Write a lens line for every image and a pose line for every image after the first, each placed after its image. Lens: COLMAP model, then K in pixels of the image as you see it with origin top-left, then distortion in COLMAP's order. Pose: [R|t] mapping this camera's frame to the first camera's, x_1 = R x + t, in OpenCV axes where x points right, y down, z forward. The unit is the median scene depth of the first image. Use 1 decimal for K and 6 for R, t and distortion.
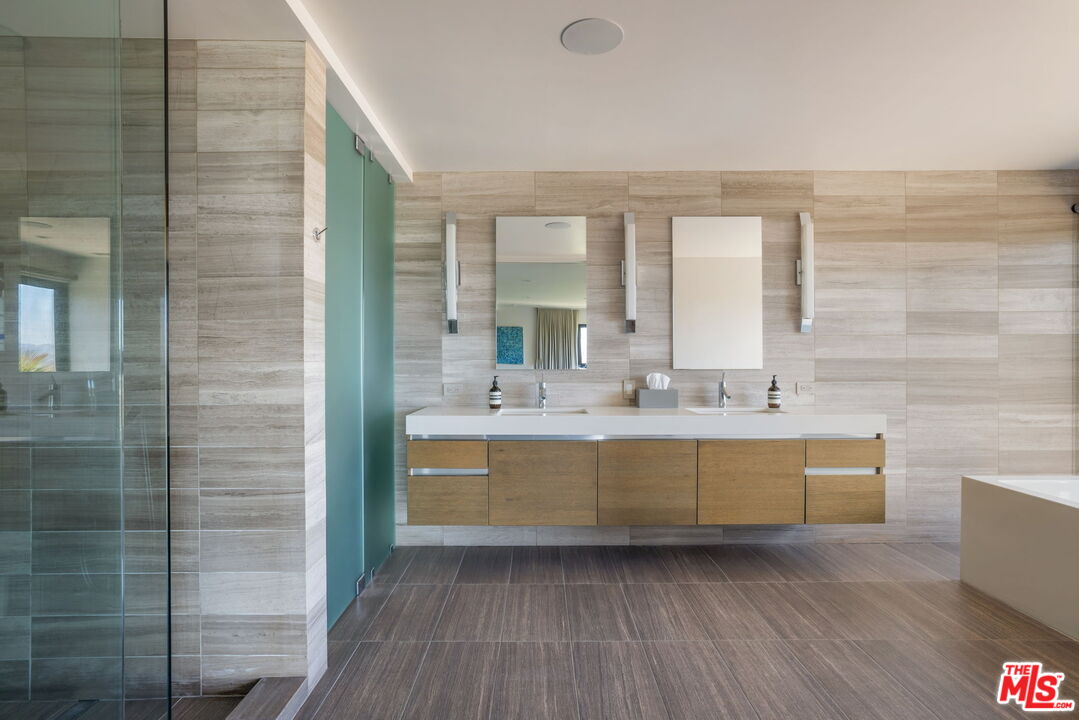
lens RADIAL K [[694.0, 0, 567.7], [0, 694.0, 362.0], [0, 0, 1]] dist [-0.098301, 0.068262]
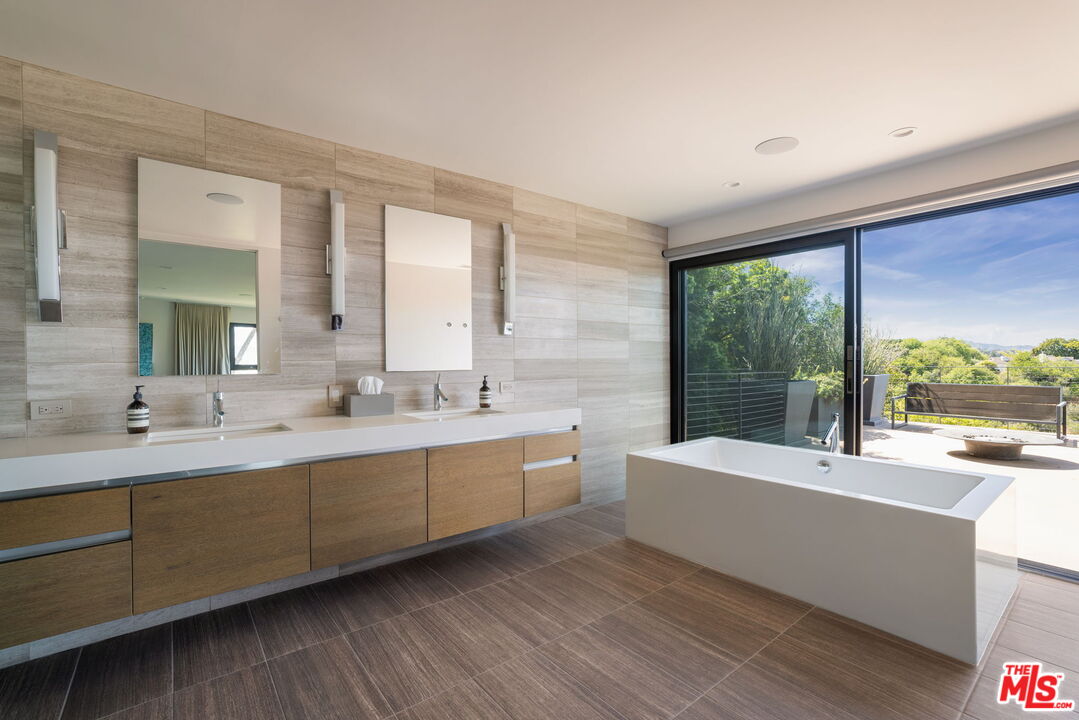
lens RADIAL K [[477.5, 0, 539.5], [0, 477.5, 360.0], [0, 0, 1]] dist [-0.053390, 0.020341]
pose [[0.778135, -0.003289, 0.628089, -0.082851], [0.006991, 0.999970, -0.003424, -0.001219], [-0.628058, 0.007055, 0.778134, 0.387009]]
